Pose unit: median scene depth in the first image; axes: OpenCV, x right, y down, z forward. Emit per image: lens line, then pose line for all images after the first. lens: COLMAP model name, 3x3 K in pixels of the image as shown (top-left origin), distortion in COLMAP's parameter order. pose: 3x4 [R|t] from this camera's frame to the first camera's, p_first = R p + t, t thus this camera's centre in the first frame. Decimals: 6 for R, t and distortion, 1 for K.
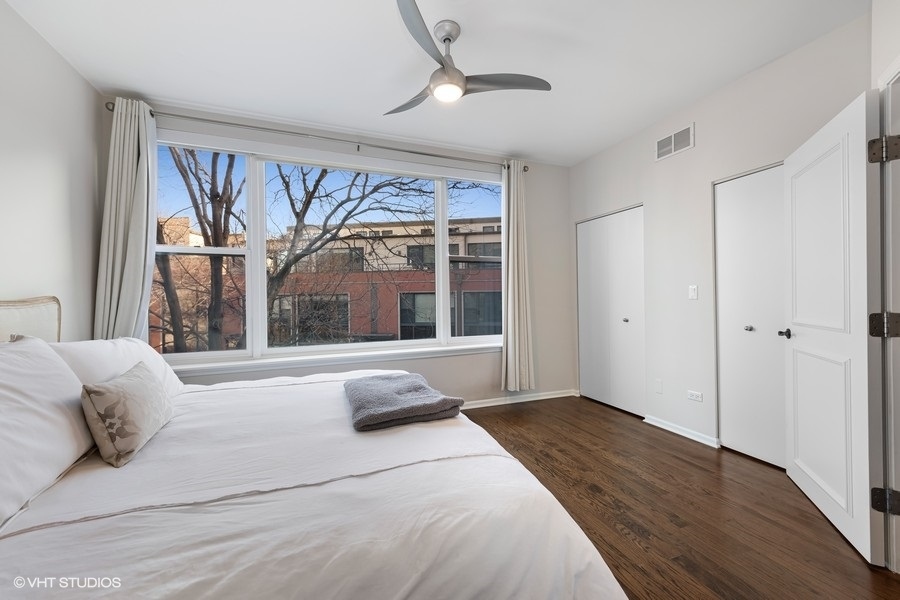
lens RADIAL K [[353.3, 0, 449.5], [0, 353.3, 295.2], [0, 0, 1]] dist [0.008272, -0.000231]
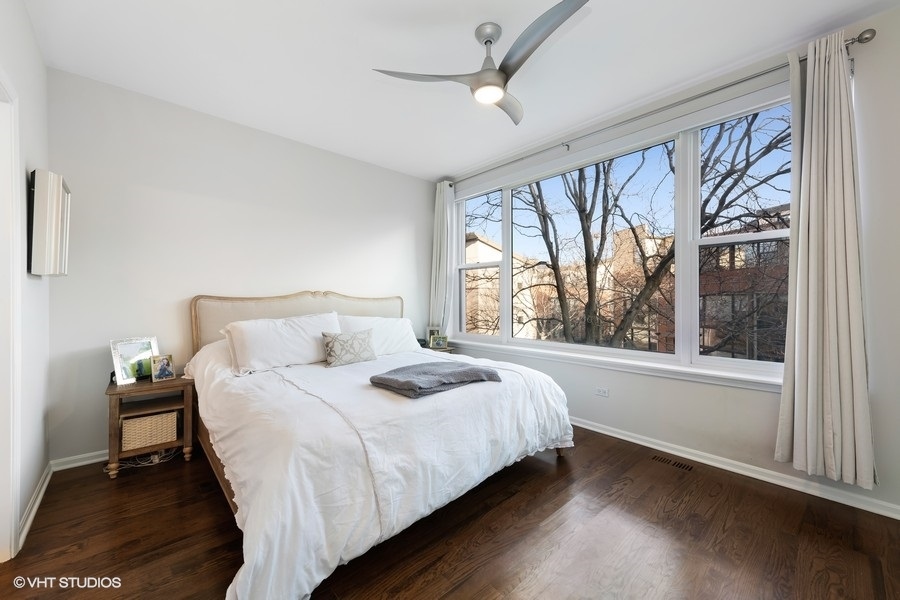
lens RADIAL K [[353.3, 0, 449.8], [0, 353.3, 298.2], [0, 0, 1]] dist [0.008272, -0.000231]
pose [[0.360957, 0.002356, -0.932579, 0.489553], [-0.001758, 0.999997, 0.001846, 0.005413], [0.932581, 0.000973, 0.360960, 0.292982]]
